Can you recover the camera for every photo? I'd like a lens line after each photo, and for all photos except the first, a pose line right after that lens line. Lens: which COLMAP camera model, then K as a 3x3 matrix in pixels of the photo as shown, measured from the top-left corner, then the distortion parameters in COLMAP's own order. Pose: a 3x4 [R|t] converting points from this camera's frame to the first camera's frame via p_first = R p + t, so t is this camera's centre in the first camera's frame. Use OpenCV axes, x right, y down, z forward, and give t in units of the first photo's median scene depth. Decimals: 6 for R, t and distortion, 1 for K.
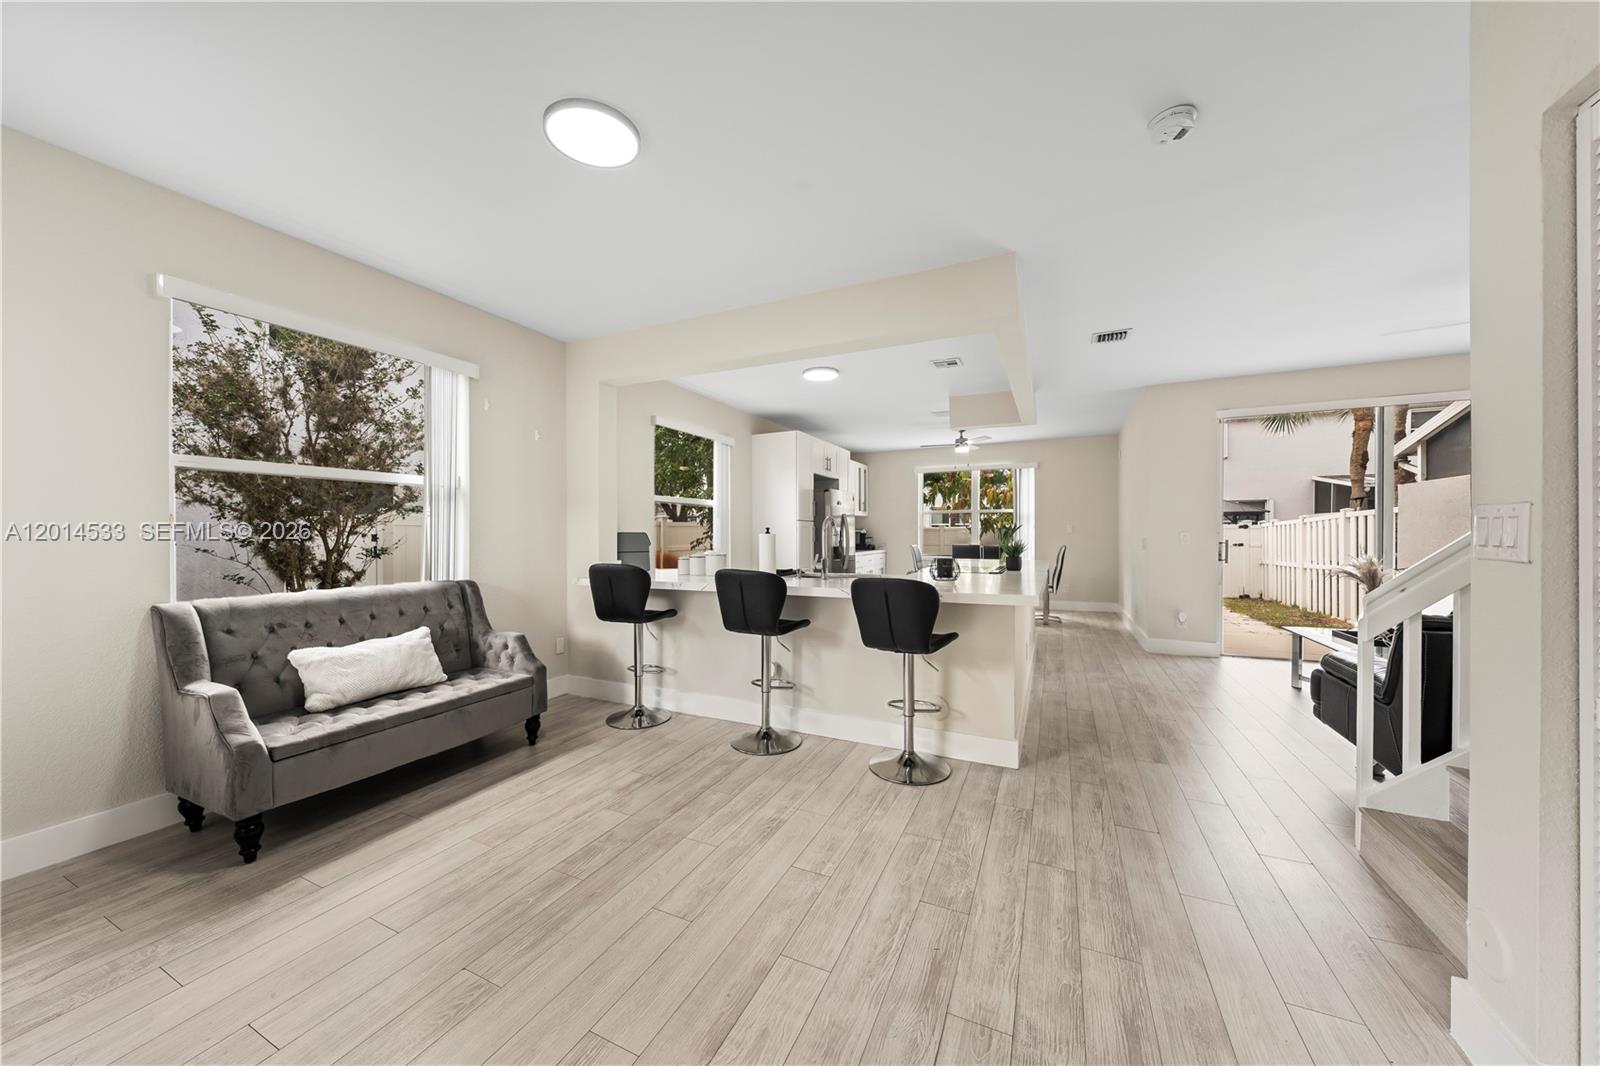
lens RADIAL K [[548.0, 0, 787.4], [0, 548.0, 534.3], [0, 0, 1]] dist [-0.000332, -0.000023]
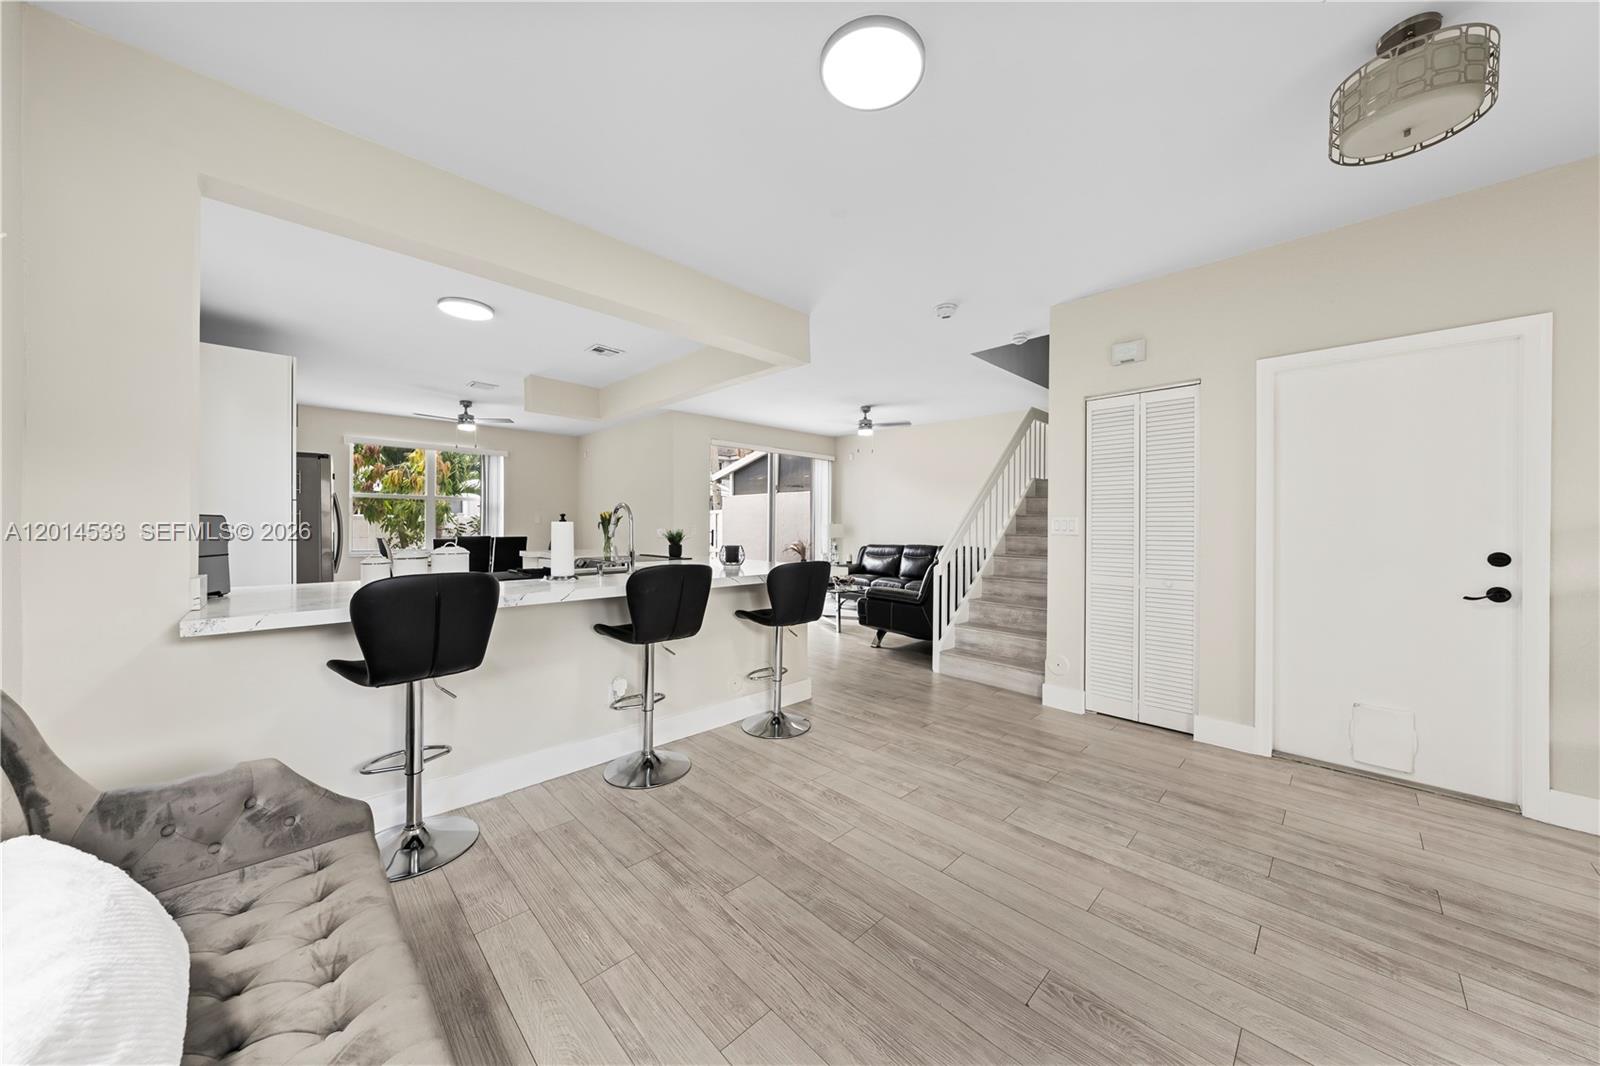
lens RADIAL K [[541.2, 0, 797.1], [0, 541.2, 521.4], [0, 0, 1]] dist [-0.001515, 0.000051]
pose [[0.345149, 0.013312, 0.938454, -0.844437], [-0.005263, 0.999911, -0.012248, 0.008404], [-0.938533, -0.000711, 0.345188, 0.567106]]
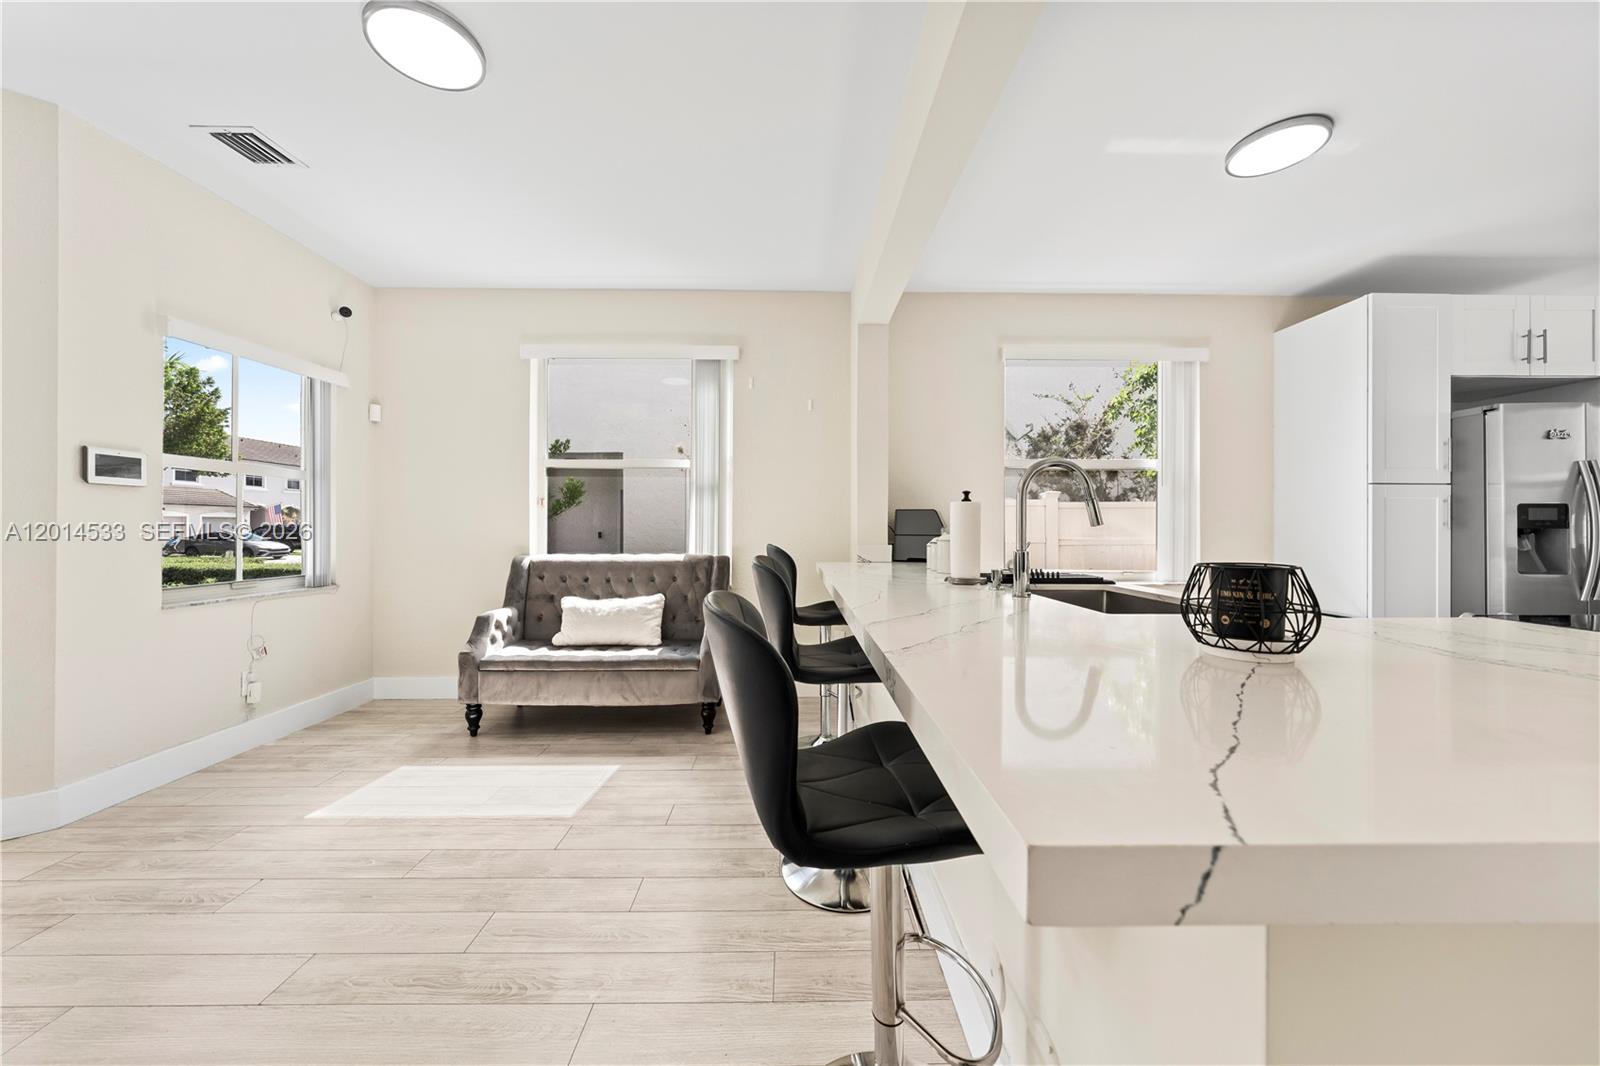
lens RADIAL K [[553.4, 0, 797.9], [0, 553.4, 510.3], [0, 0, 1]] dist [-0.000761, 0.000117]
pose [[0.447352, -0.022275, -0.894080, 0.512947], [-0.003608, 0.999637, -0.026710, 0.029638], [0.894351, 0.015175, 0.447109, 0.793761]]
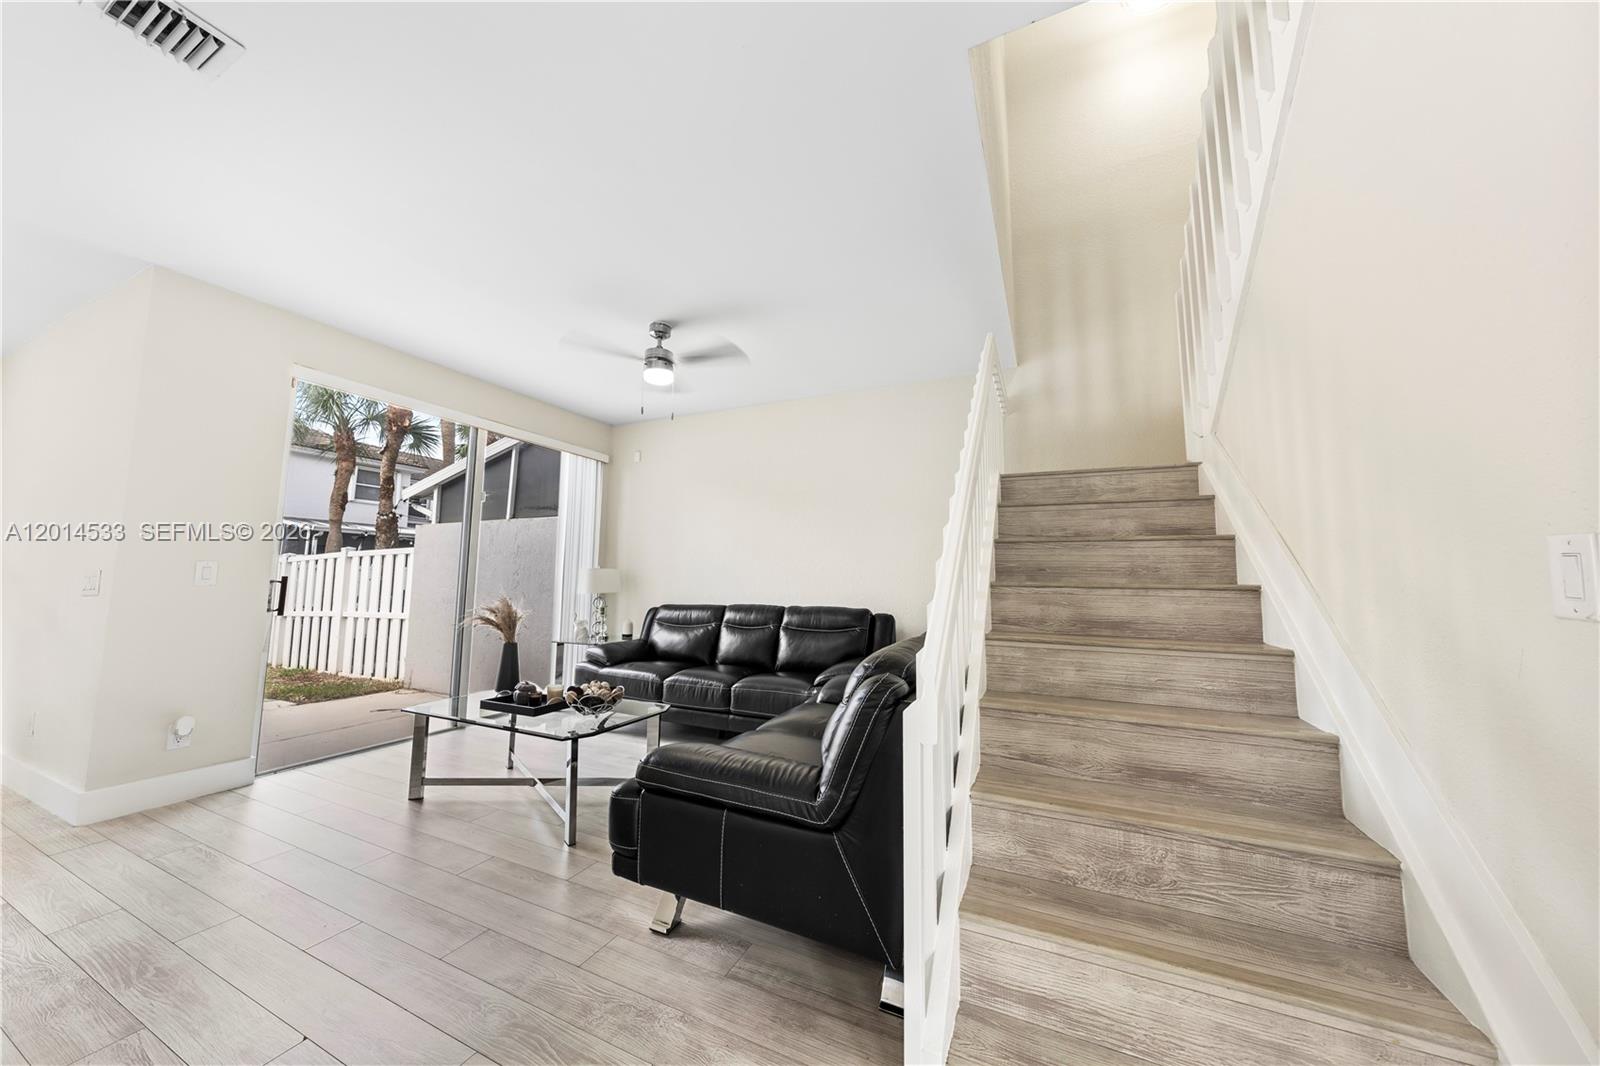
lens RADIAL K [[541.2, 0, 797.1], [0, 541.2, 521.4], [0, 0, 1]] dist [-0.001515, 0.000051]
pose [[-0.012275, 0.111232, 0.993719, 0.348665], [-0.002912, 0.993785, -0.111276, 0.024621], [-0.999920, -0.004259, -0.011875, 0.819439]]
